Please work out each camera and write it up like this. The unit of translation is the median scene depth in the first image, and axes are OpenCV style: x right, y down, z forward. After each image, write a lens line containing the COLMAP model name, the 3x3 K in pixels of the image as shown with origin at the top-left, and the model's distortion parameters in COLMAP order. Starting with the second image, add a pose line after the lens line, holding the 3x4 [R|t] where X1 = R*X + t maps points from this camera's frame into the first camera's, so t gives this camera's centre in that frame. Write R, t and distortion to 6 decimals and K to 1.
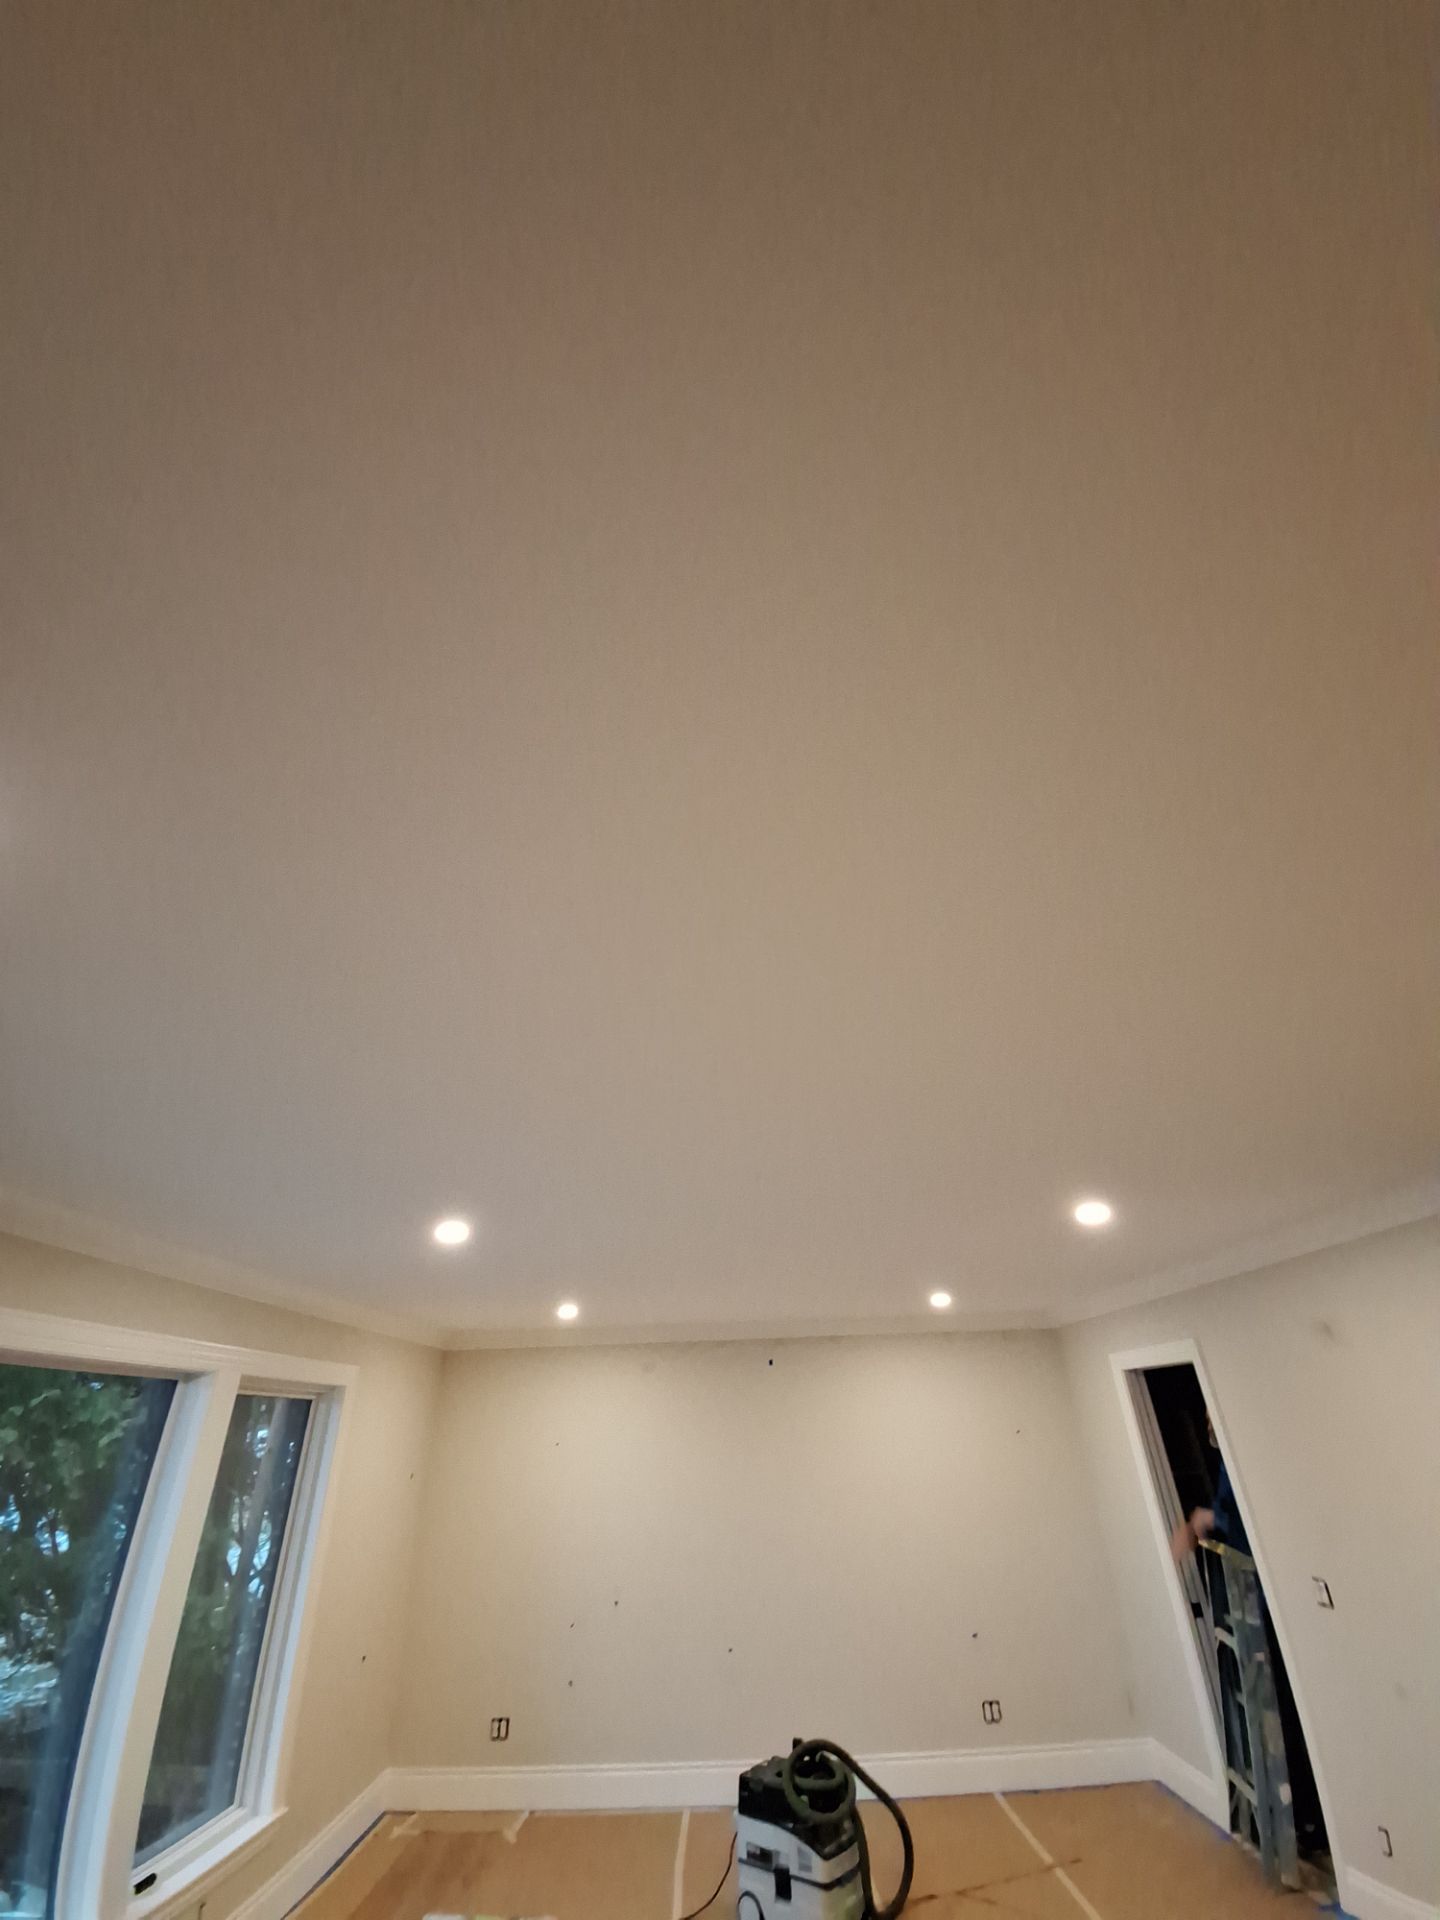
lens RADIAL K [[748.1, 0, 719.8], [0, 748.1, 950.1], [0, 0, 1]] dist [-0.000746, -0.011907]
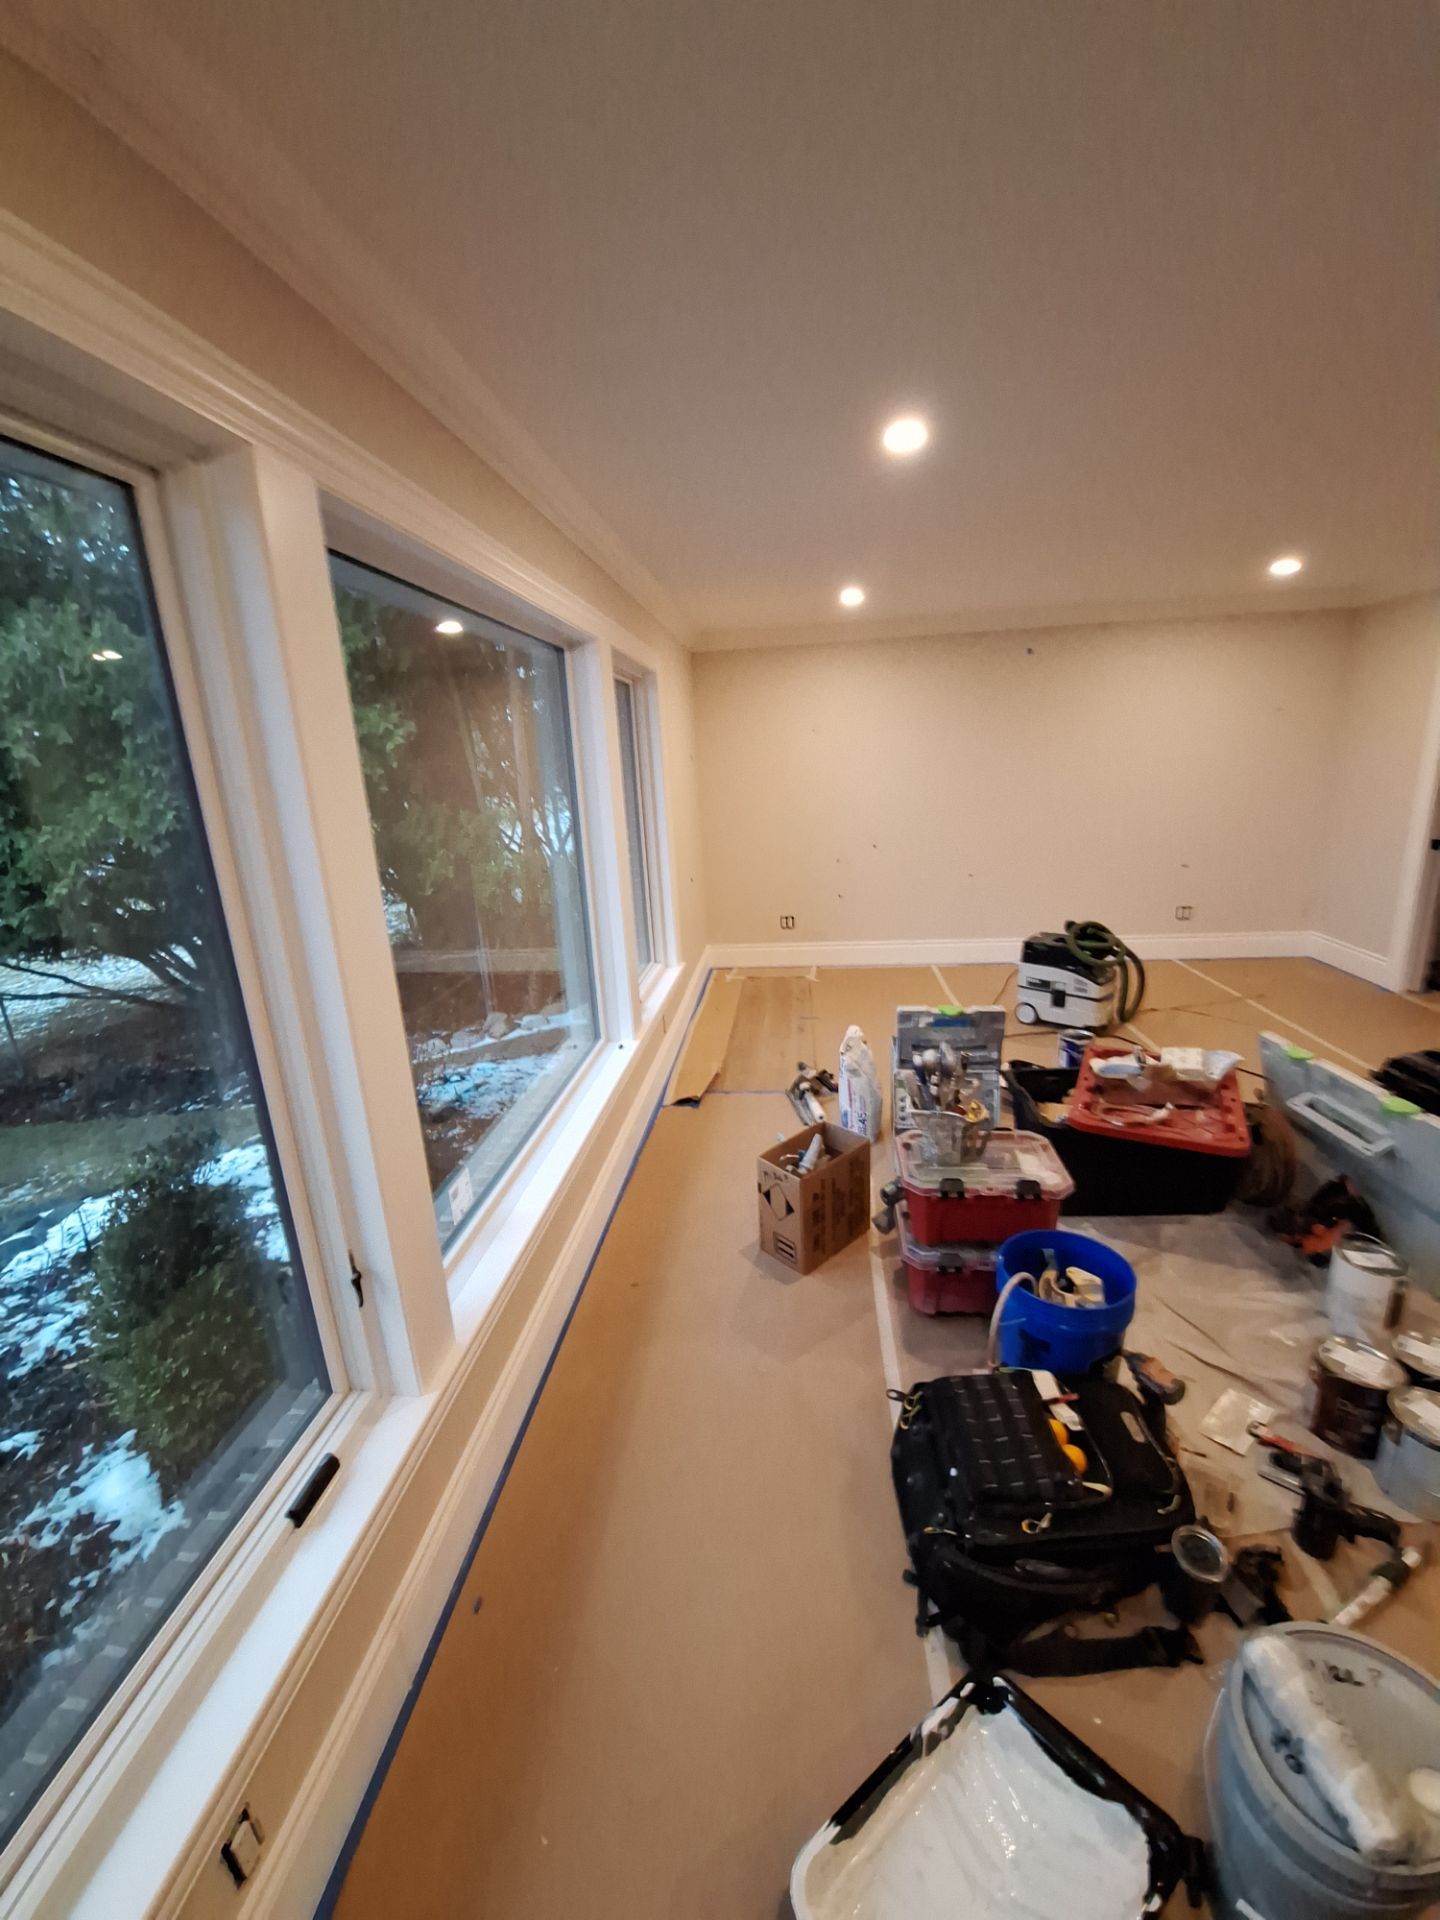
lens RADIAL K [[748.1, 0, 719.8], [0, 748.1, 950.1], [0, 0, 1]] dist [-0.000746, -0.011907]
pose [[0.995882, 0.005028, -0.090521, -0.322711], [0.062860, 0.681189, 0.729404, 0.107411], [0.065329, -0.732091, 0.678067, 0.040075]]
